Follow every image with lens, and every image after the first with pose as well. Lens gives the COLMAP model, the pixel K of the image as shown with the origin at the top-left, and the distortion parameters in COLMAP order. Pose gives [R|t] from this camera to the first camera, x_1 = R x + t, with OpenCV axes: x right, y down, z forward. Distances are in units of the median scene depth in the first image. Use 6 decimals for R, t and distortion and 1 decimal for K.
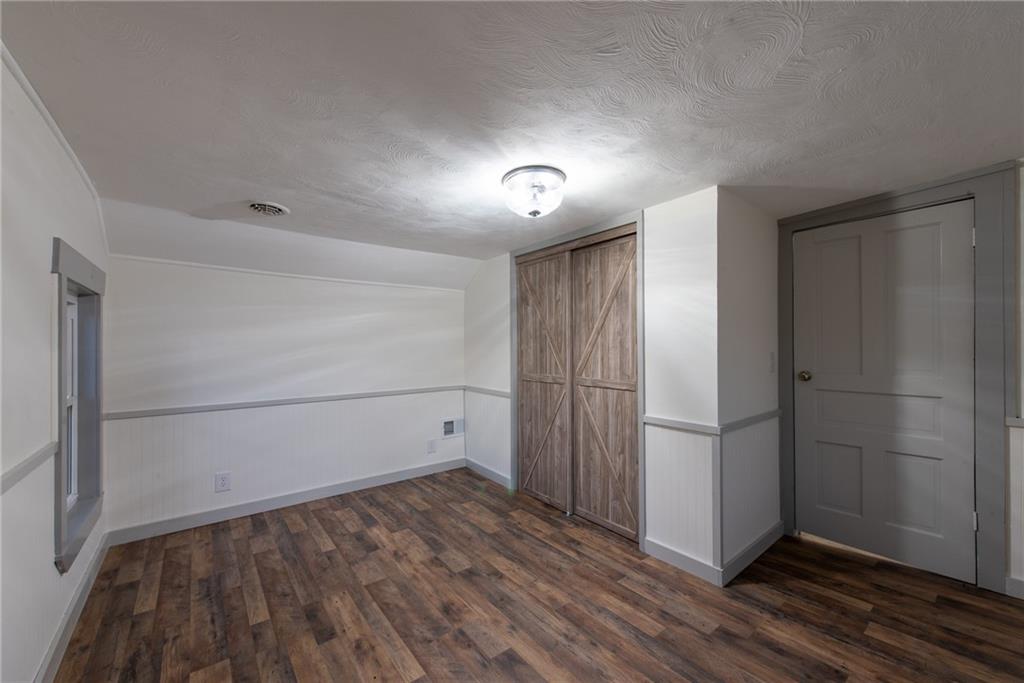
lens RADIAL K [[395.2, 0, 527.0], [0, 395.2, 334.8], [0, 0, 1]] dist [0.006303, -0.002130]
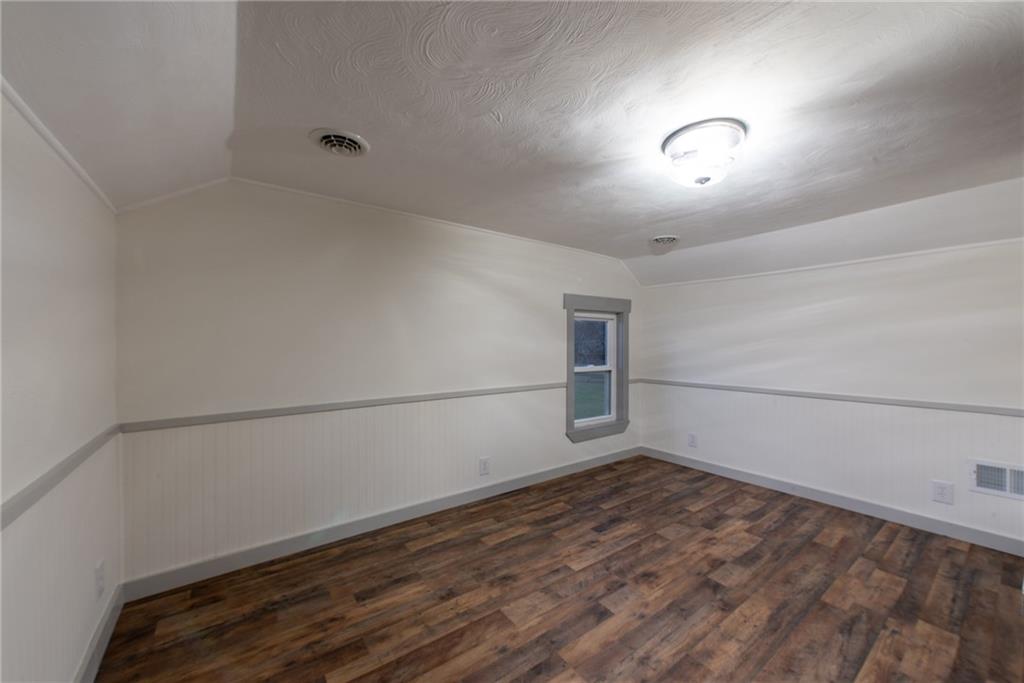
lens RADIAL K [[395.2, 0, 514.1], [0, 395.2, 341.8], [0, 0, 1]] dist [0.006303, -0.002130]
pose [[-0.046357, 0.005127, -0.998912, 0.797854], [0.029790, 0.999549, 0.003748, 0.013288], [0.998481, -0.029584, -0.046489, 0.590727]]
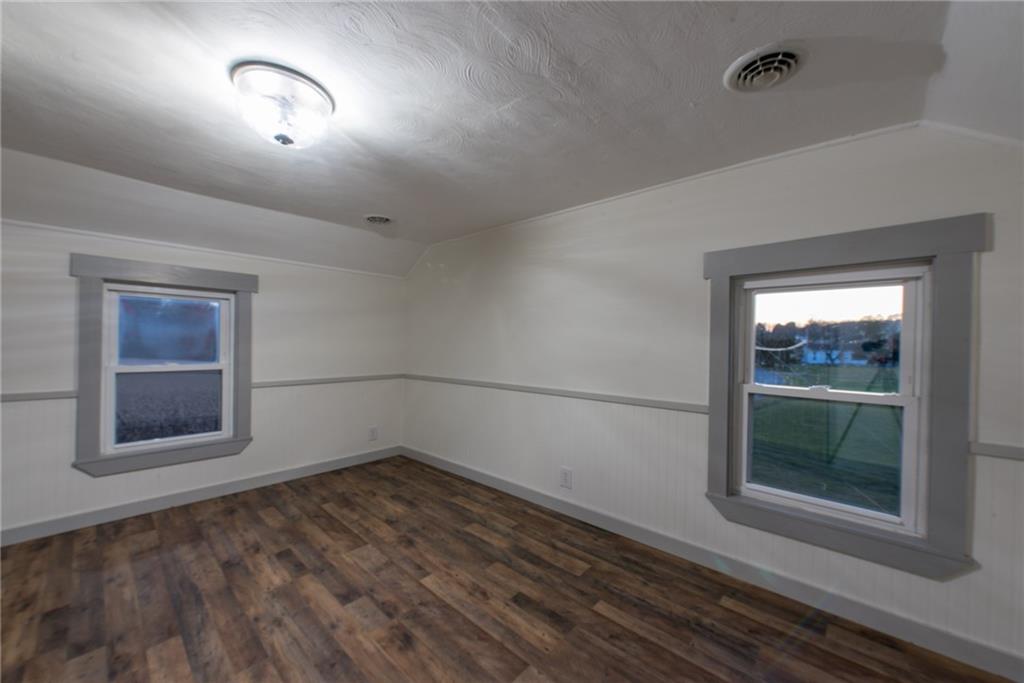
lens RADIAL K [[395.2, 0, 516.8], [0, 395.2, 341.7], [0, 0, 1]] dist [0.006303, -0.002130]
pose [[-0.992001, -0.005999, -0.126088, -0.275629], [-0.001978, 0.999486, -0.031990, 0.072899], [0.126215, -0.031485, -0.991503, 1.608061]]
